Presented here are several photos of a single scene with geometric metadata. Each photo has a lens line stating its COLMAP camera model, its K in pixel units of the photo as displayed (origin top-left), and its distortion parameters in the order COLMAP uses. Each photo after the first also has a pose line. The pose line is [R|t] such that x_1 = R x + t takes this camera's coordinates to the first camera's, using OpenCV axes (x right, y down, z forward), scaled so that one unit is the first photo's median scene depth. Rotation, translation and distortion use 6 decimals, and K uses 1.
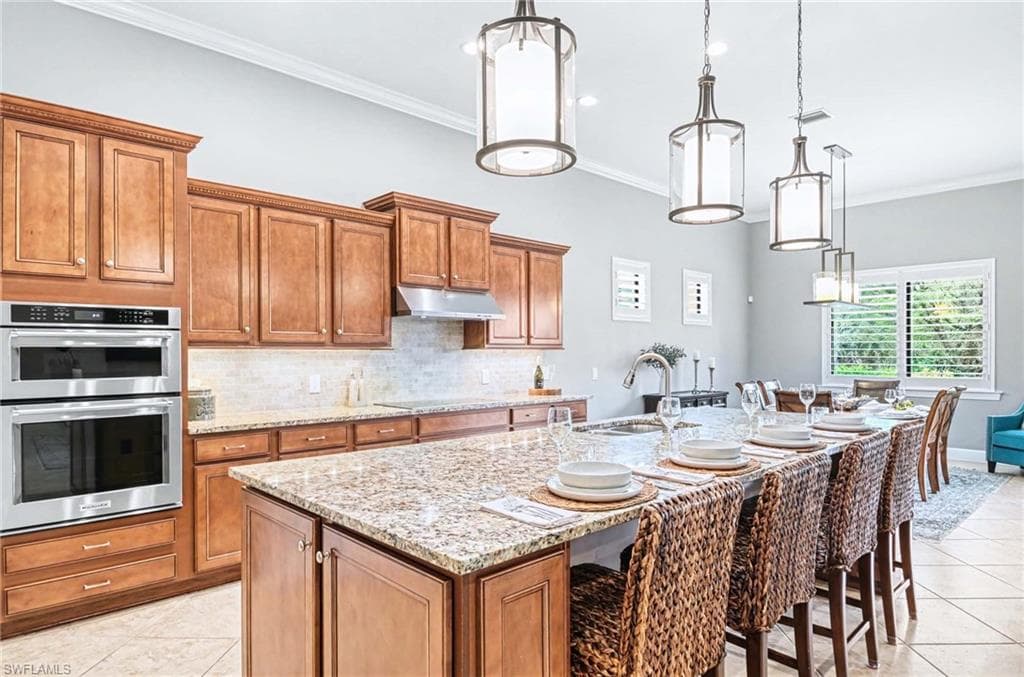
lens RADIAL K [[611.9, 0, 512.2], [0, 611.9, 351.3], [0, 0, 1]] dist [0.011588, -0.006361]
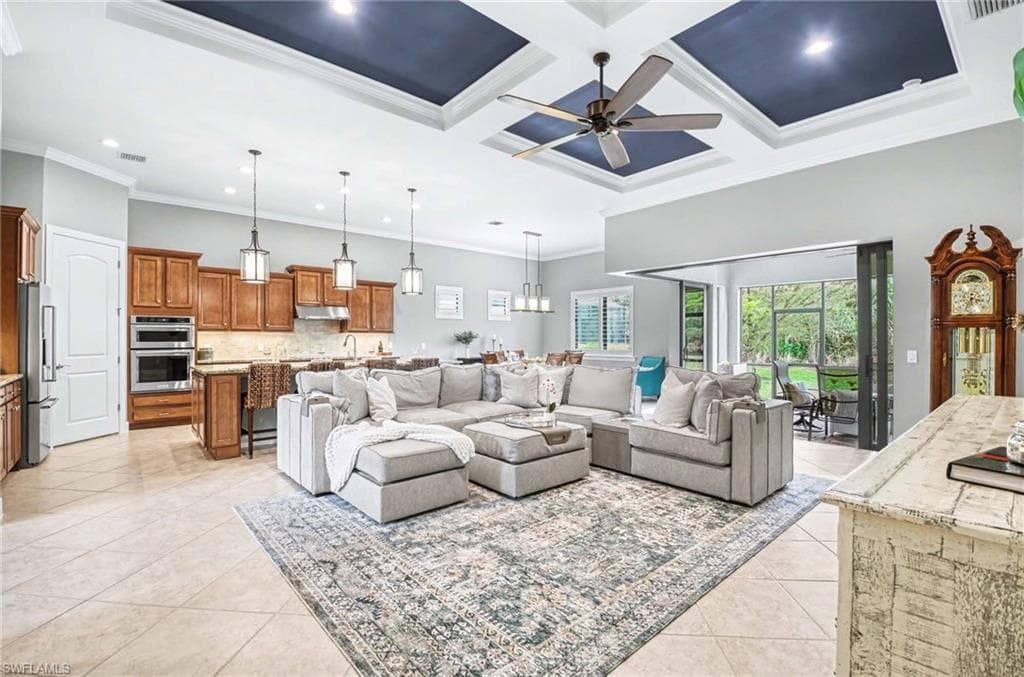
lens RADIAL K [[484.4, 0, 480.6], [0, 484.4, 338.4], [0, 0, 1]] dist [-0.015717, -0.006888]
pose [[0.995319, 0.006740, -0.096408, 0.805601], [-0.006396, 0.999972, 0.003877, 0.007972], [0.096432, -0.003242, 0.995334, -0.869228]]
